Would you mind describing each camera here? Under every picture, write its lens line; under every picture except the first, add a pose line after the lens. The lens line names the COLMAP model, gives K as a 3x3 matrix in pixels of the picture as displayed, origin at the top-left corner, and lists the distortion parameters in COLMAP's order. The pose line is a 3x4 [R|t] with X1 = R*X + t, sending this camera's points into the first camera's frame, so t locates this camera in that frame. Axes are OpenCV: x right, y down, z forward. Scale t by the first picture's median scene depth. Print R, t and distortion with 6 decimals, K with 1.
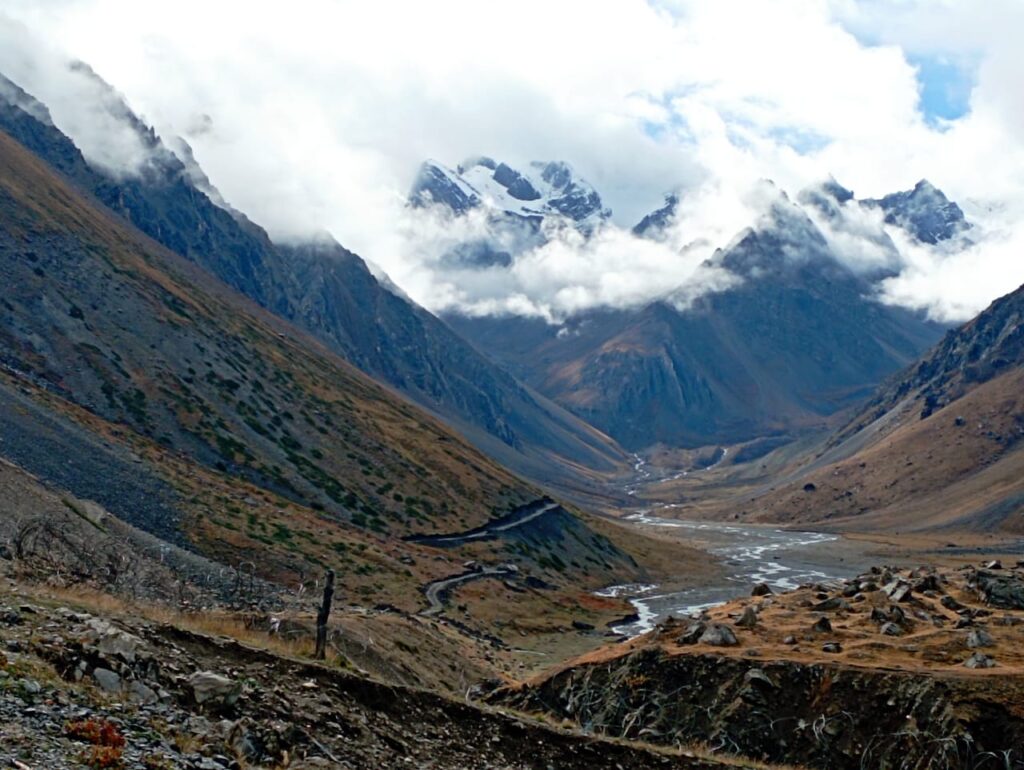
lens RADIAL K [[1034.7, 0, 512.0], [0, 1034.7, 385.0], [0, 0, 1]] dist [-0.000748, -0.001425]
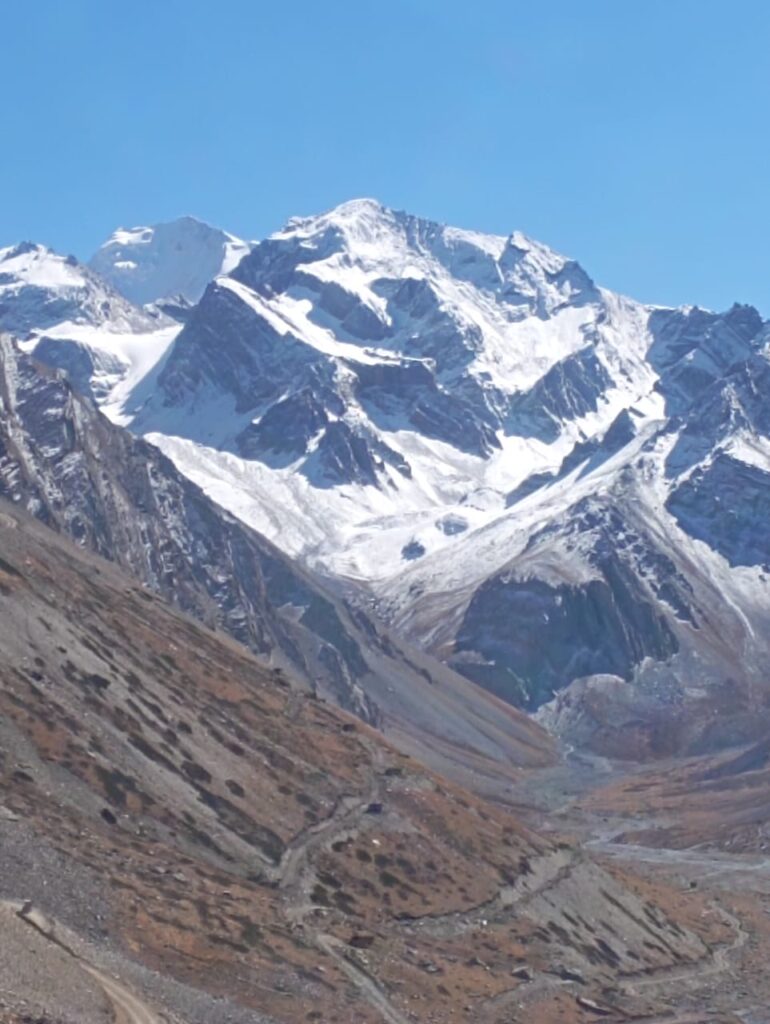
lens RADIAL K [[1602.8, 0, 385.0], [0, 1602.8, 512.0], [0, 0, 1]] dist [0.012194, 0.009637]
pose [[0.999849, -0.011756, 0.012769, -0.105716], [0.012657, 0.997257, -0.072925, -0.031500], [-0.011877, 0.073076, 0.997256, -0.014966]]
